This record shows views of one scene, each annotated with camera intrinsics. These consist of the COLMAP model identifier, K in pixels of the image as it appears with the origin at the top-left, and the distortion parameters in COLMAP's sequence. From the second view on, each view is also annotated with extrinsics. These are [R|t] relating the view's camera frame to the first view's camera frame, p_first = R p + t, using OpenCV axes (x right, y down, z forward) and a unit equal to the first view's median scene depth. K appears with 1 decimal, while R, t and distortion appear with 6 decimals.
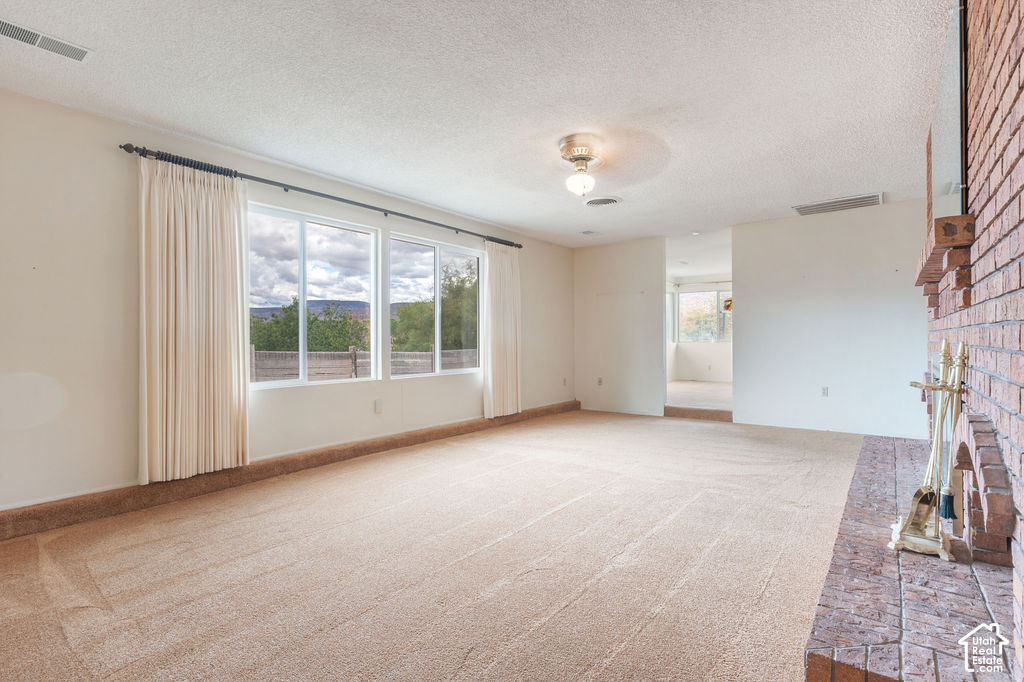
lens RADIAL K [[479.8, 0, 507.0], [0, 479.8, 341.7], [0, 0, 1]] dist [0.001439, -0.000765]
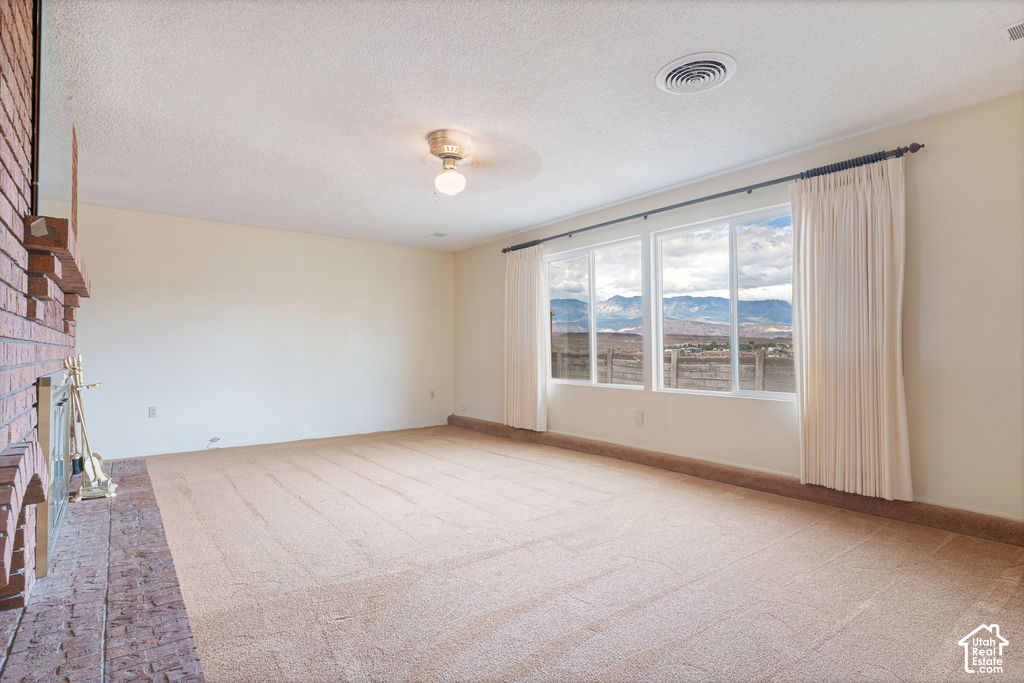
lens RADIAL K [[512.9, 0, 513.0], [0, 512.9, 343.1], [0, 0, 1]] dist [-0.001319, 0.000394]
pose [[-0.221062, -0.013392, -0.975168, 0.782558], [-0.002700, 0.999910, -0.013120, -0.000778], [0.975256, -0.000267, -0.221079, 0.951073]]
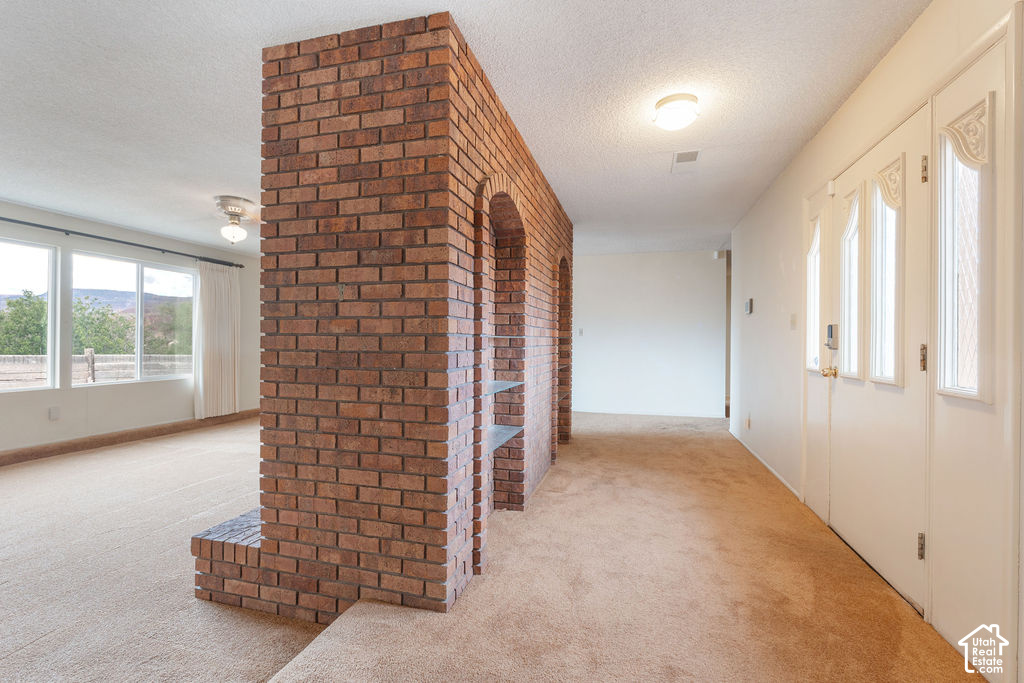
lens RADIAL K [[447.1, 0, 511.1], [0, 447.1, 338.2], [0, 0, 1]] dist [-0.008519, 0.000346]
pose [[0.926467, 0.012991, 0.376152, 0.291923], [-0.010861, 0.999911, -0.007781, -0.034475], [-0.376219, 0.003123, 0.926525, -0.284370]]
